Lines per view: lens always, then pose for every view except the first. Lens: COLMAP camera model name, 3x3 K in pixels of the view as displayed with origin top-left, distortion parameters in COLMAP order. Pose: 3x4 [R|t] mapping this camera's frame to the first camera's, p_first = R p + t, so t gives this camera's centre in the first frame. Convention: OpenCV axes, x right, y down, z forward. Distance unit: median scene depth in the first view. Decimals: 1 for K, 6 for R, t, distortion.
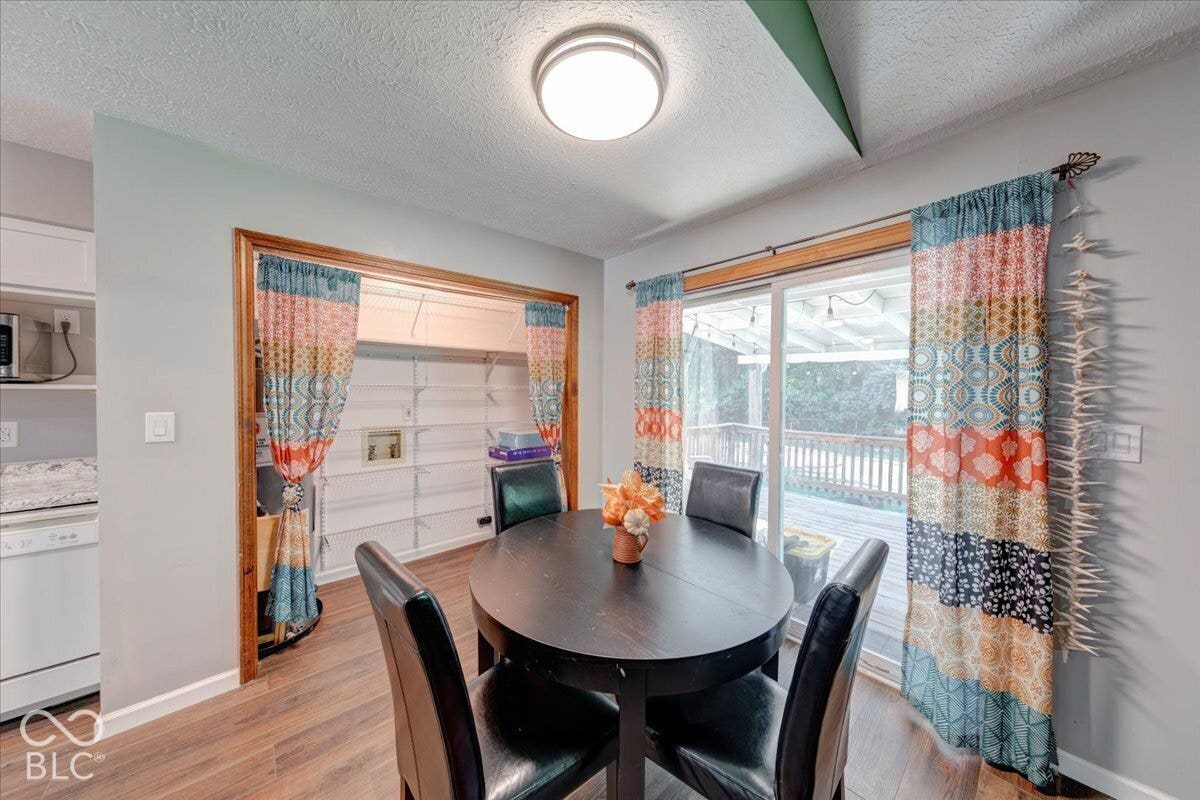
lens RADIAL K [[392.2, 0, 597.8], [0, 392.2, 396.2], [0, 0, 1]] dist [0.001466, 0.000001]
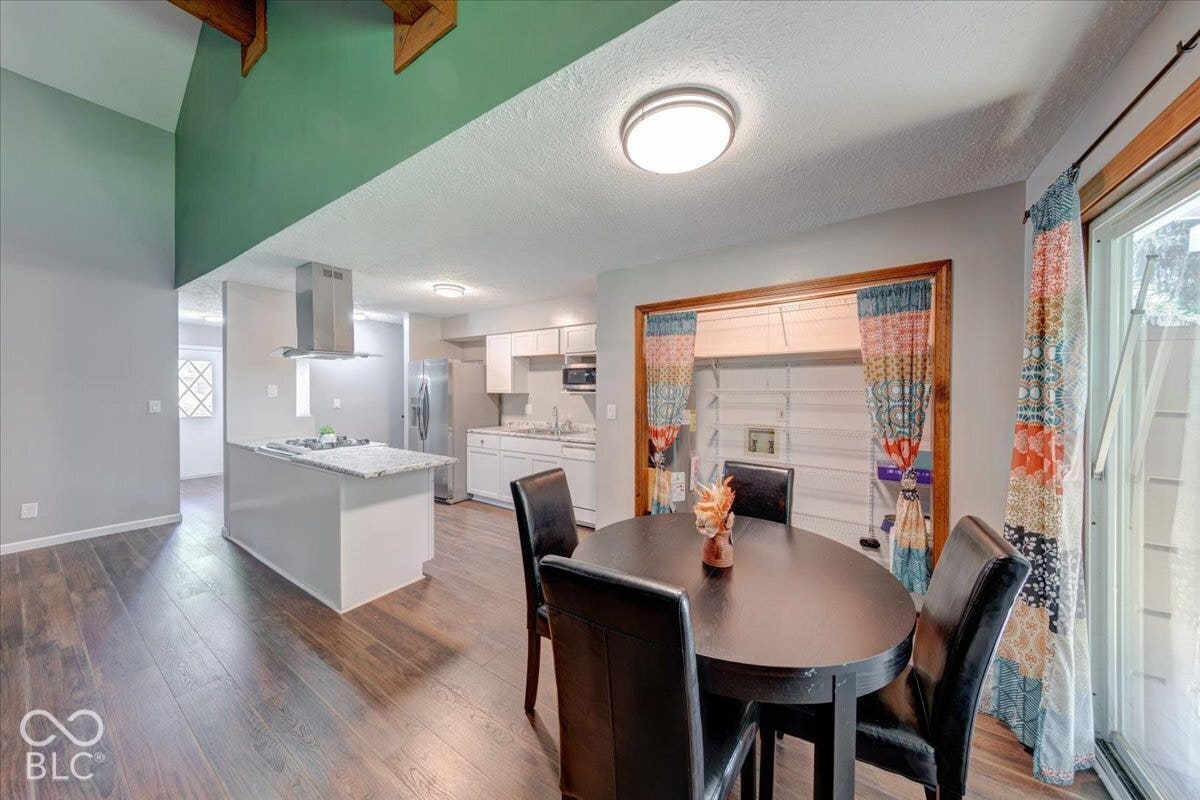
lens RADIAL K [[394.9, 0, 604.3], [0, 394.9, 397.9], [0, 0, 1]] dist [0.006760, 0.000016]
pose [[0.247098, 0.006615, -0.968968, 0.520202], [-0.015170, 0.999881, 0.002958, -0.000679], [0.968872, 0.013968, 0.247169, 0.251585]]
